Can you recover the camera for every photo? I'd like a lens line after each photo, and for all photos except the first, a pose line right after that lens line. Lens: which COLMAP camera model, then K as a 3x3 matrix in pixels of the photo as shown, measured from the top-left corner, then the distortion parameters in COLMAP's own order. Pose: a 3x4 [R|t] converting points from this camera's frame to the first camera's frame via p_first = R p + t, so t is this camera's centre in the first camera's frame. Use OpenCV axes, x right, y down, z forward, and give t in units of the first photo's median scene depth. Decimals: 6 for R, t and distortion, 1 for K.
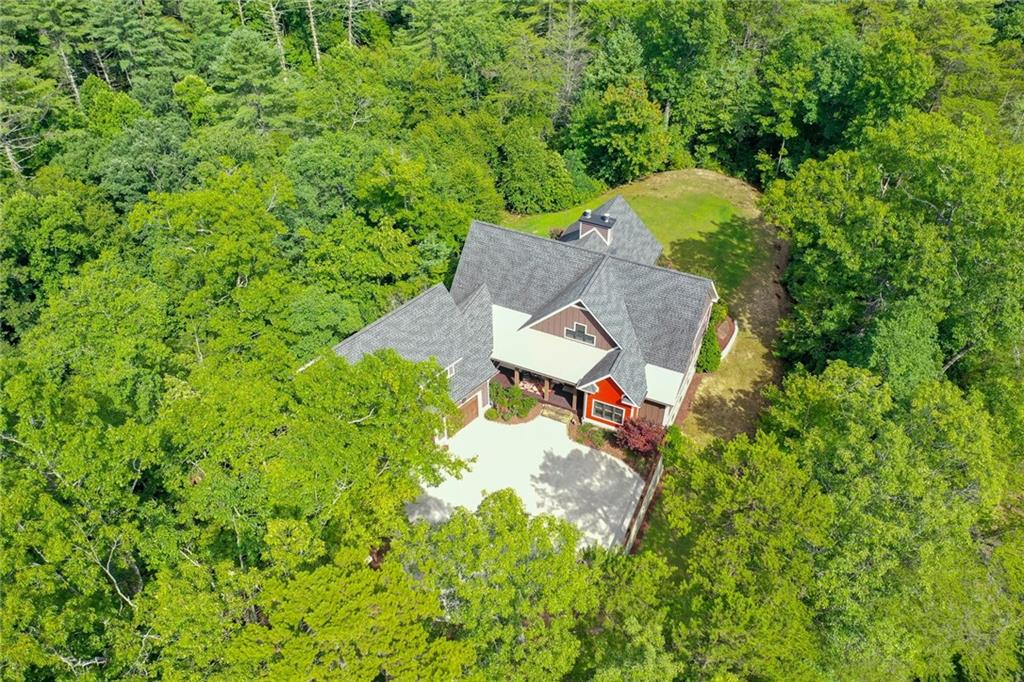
lens RADIAL K [[802.2, 0, 518.4], [0, 802.2, 347.4], [0, 0, 1]] dist [-0.013251, 0.006427]
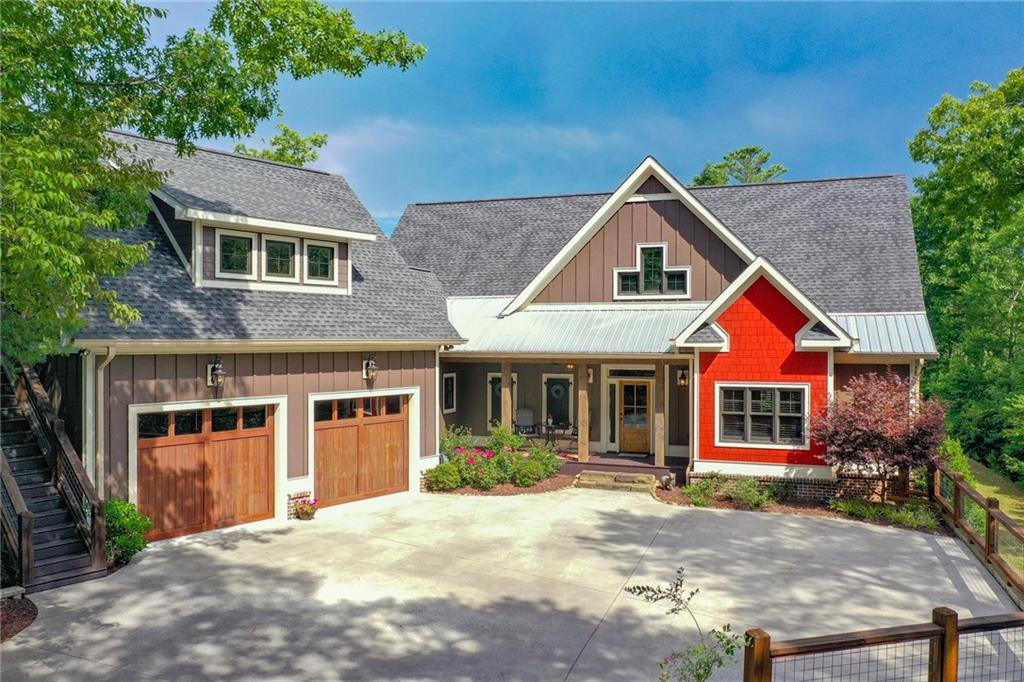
lens RADIAL K [[802.2, 0, 510.8], [0, 802.2, 349.4], [0, 0, 1]] dist [-0.013251, 0.006427]
pose [[0.997018, 0.001617, 0.077151, -0.032163], [0.050032, 0.747628, -0.662230, 0.287902], [-0.058752, 0.664115, 0.745318, 0.680113]]
